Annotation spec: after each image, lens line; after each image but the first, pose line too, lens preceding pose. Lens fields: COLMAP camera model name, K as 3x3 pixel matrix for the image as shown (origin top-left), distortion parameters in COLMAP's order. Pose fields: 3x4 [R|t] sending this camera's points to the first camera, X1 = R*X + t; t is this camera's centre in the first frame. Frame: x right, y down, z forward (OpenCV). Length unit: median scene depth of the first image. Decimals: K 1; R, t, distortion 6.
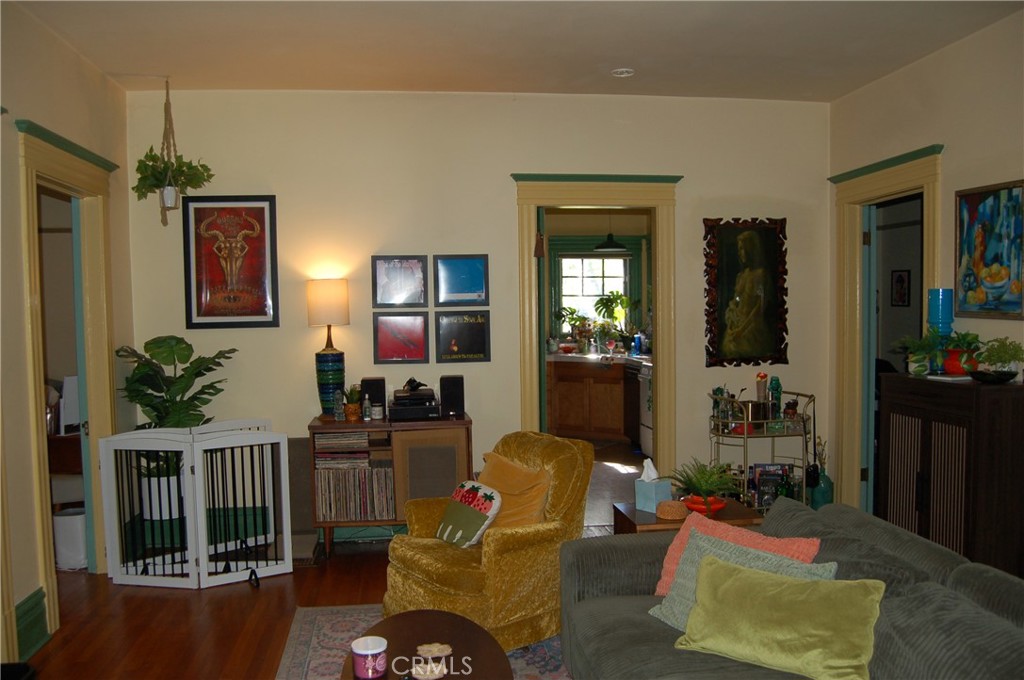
lens RADIAL K [[816.2, 0, 508.9], [0, 816.2, 342.6], [0, 0, 1]] dist [-0.062355, 0.007778]
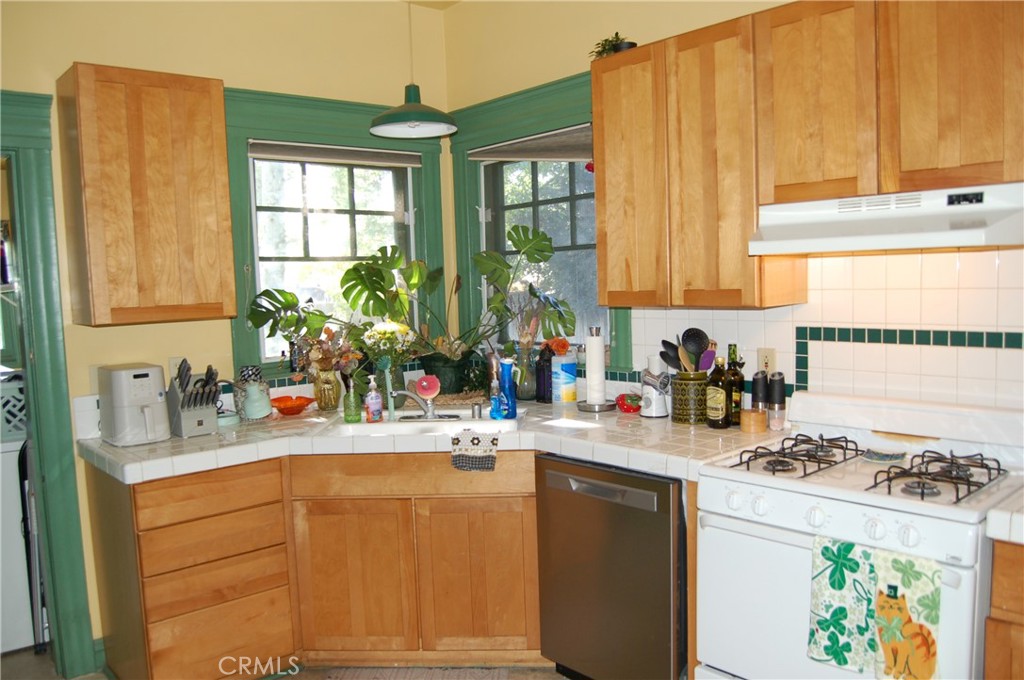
lens RADIAL K [[815.5, 0, 513.5], [0, 815.5, 340.5], [0, 0, 1]] dist [-0.069555, 0.002030]
pose [[0.829053, -0.057876, 0.556166, -0.044974], [0.046361, 0.998319, 0.034780, -0.028135], [-0.557244, -0.003050, 0.830343, 0.634117]]
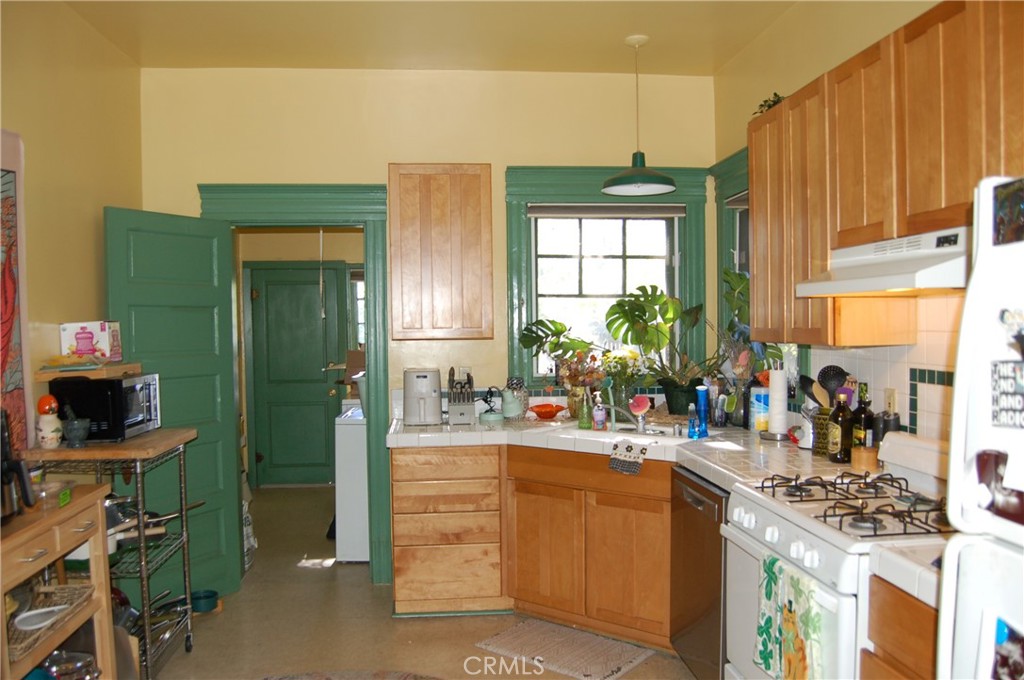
lens RADIAL K [[816.2, 0, 513.6], [0, 816.2, 344.1], [0, 0, 1]] dist [-0.062355, 0.007778]
pose [[0.999485, 0.003180, -0.031924, 0.067238], [-0.003684, 0.999869, -0.015751, -0.021898], [0.031869, 0.015860, 0.999366, 0.529175]]
